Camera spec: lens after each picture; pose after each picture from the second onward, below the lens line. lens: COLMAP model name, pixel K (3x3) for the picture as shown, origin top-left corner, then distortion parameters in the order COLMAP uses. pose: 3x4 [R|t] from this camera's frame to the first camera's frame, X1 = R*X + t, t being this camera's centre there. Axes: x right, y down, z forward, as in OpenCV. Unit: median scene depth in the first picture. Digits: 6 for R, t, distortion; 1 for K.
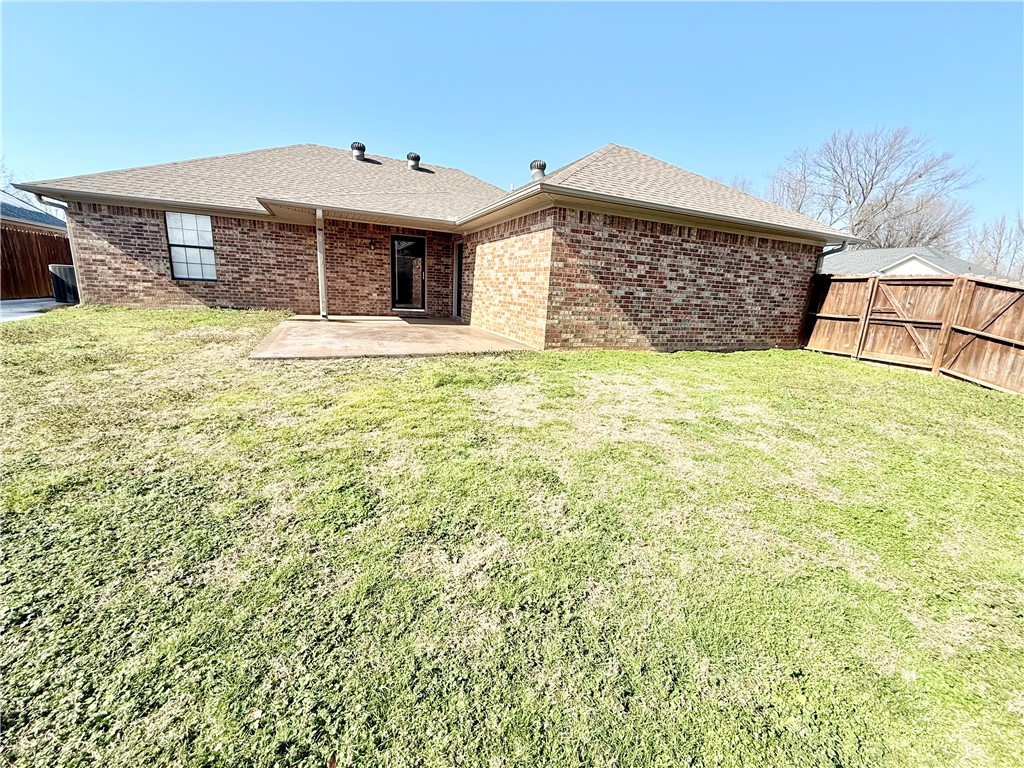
lens RADIAL K [[408.7, 0, 510.1], [0, 408.7, 385.2], [0, 0, 1]] dist [-0.000645, -0.000142]
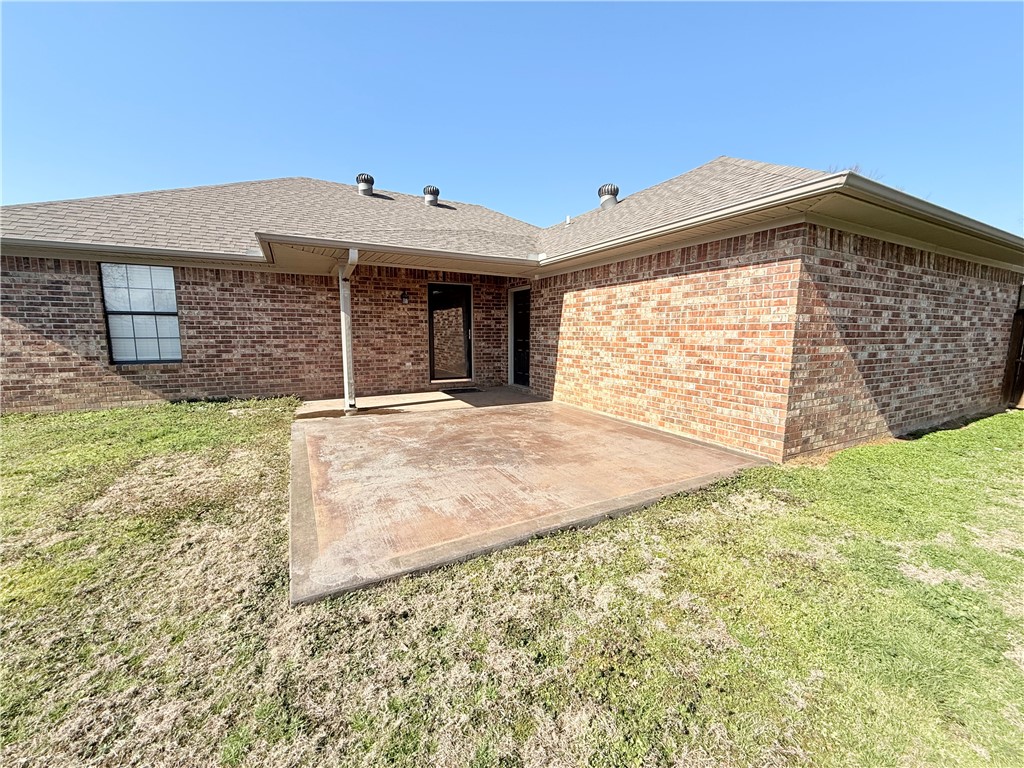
lens RADIAL K [[408.7, 0, 509.2], [0, 408.7, 385.5], [0, 0, 1]] dist [-0.000645, -0.000142]
pose [[0.995347, -0.061320, 0.074324, -0.263719], [0.068325, 0.993062, -0.095701, -0.127909], [-0.067940, 0.100334, 0.992631, 0.338687]]
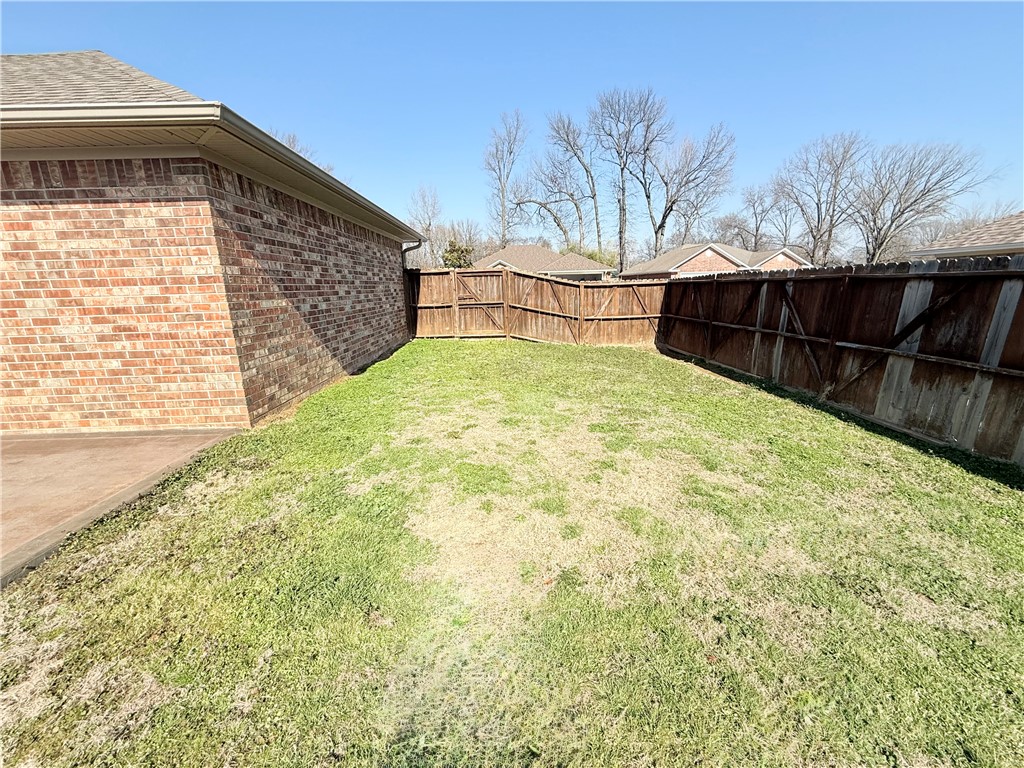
lens RADIAL K [[408.7, 0, 512.3], [0, 408.7, 386.0], [0, 0, 1]] dist [-0.000645, -0.000142]
pose [[0.368998, -0.283550, 0.885121, -0.200072], [0.257044, 0.946316, 0.195995, -0.119869], [-0.893179, 0.155193, 0.422074, 0.344756]]
